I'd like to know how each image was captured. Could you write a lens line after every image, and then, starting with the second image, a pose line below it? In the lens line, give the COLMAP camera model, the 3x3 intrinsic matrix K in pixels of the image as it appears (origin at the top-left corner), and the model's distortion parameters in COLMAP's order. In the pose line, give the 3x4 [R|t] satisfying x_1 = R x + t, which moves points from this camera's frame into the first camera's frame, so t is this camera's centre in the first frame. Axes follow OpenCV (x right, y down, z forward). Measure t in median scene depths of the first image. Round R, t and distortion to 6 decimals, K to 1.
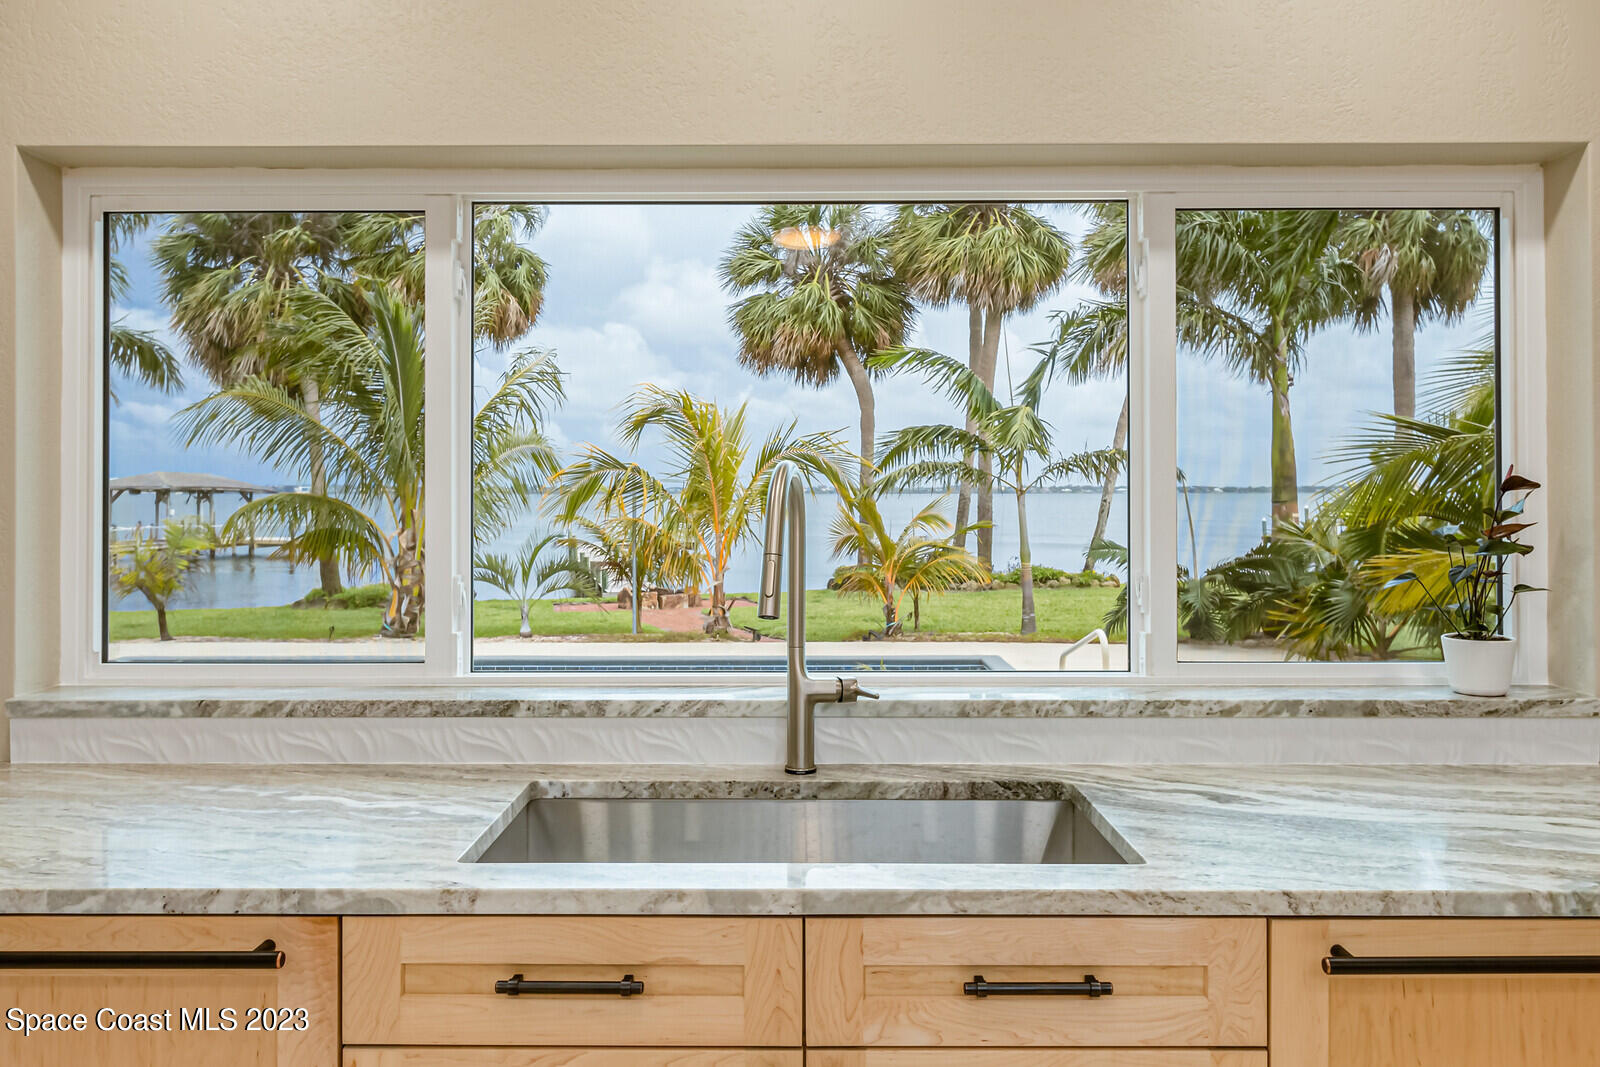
lens RADIAL K [[1200.6, 0, 796.6], [0, 1200.6, 522.3], [0, 0, 1]] dist [0.001617, 0.001565]
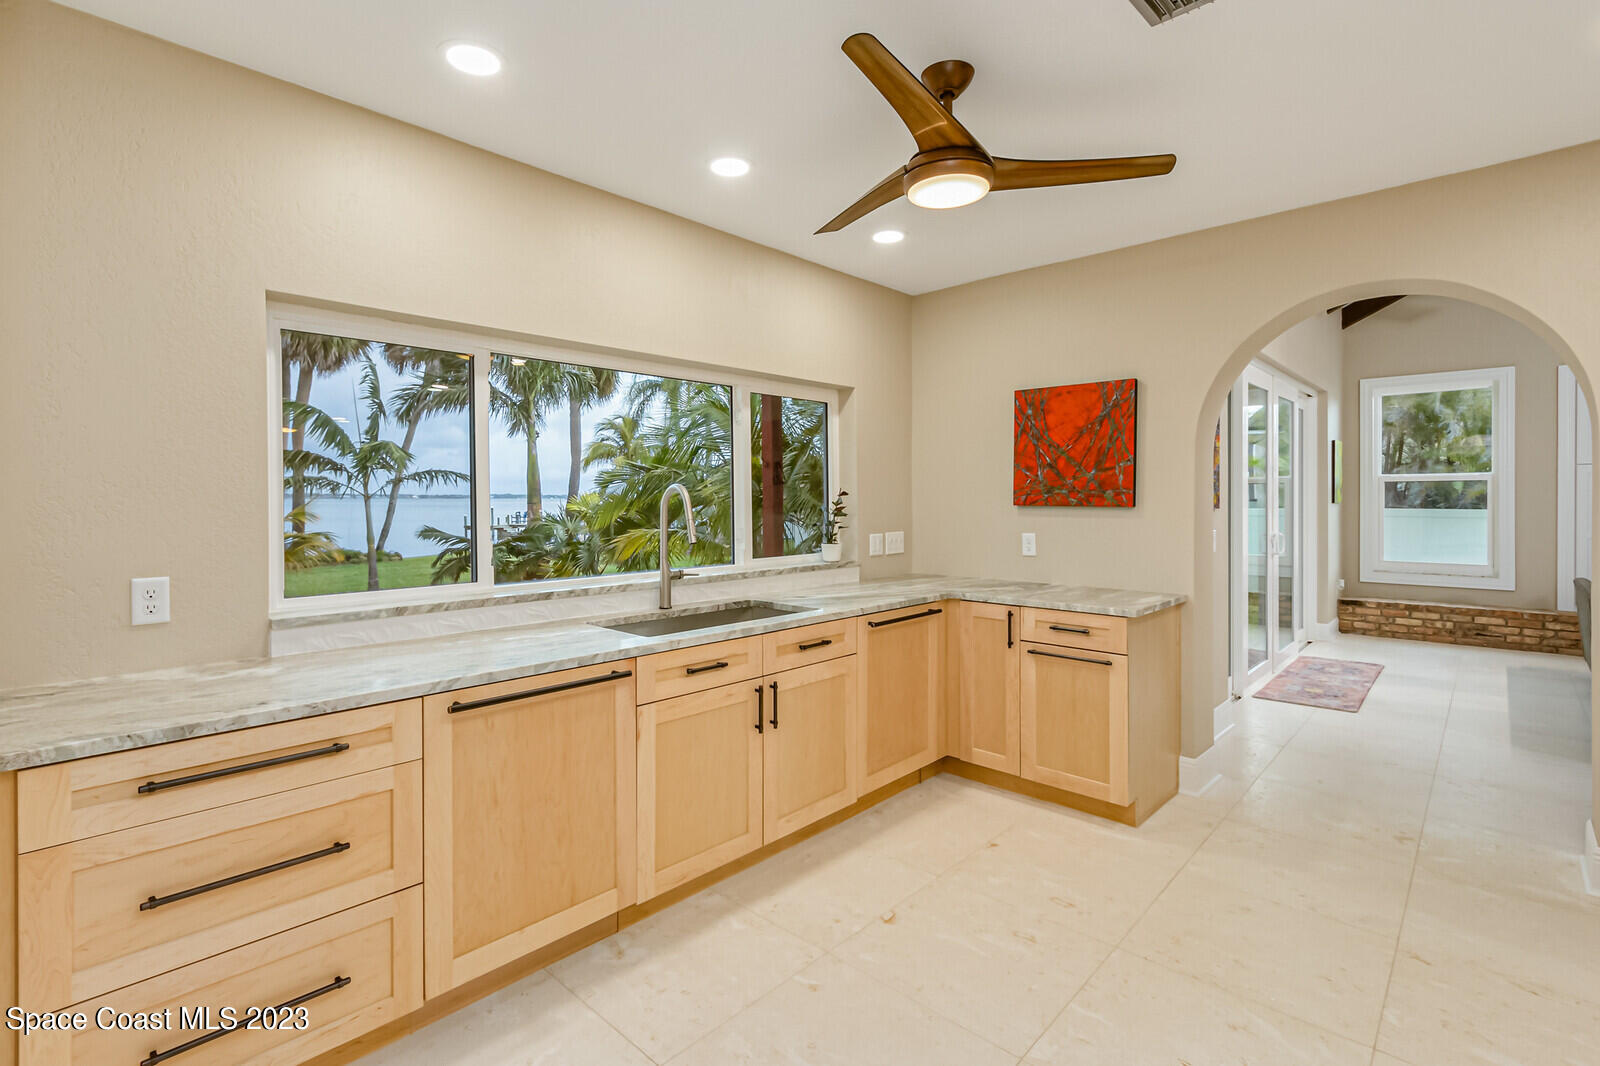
lens RADIAL K [[767.1, 0, 796.2], [0, 767.1, 523.1], [0, 0, 1]] dist [-0.001238, -0.001106]
pose [[0.678989, -0.026102, 0.733684, -0.949810], [0.020528, 0.999652, 0.016566, 0.008854], [-0.733861, 0.003813, 0.679289, -0.279509]]
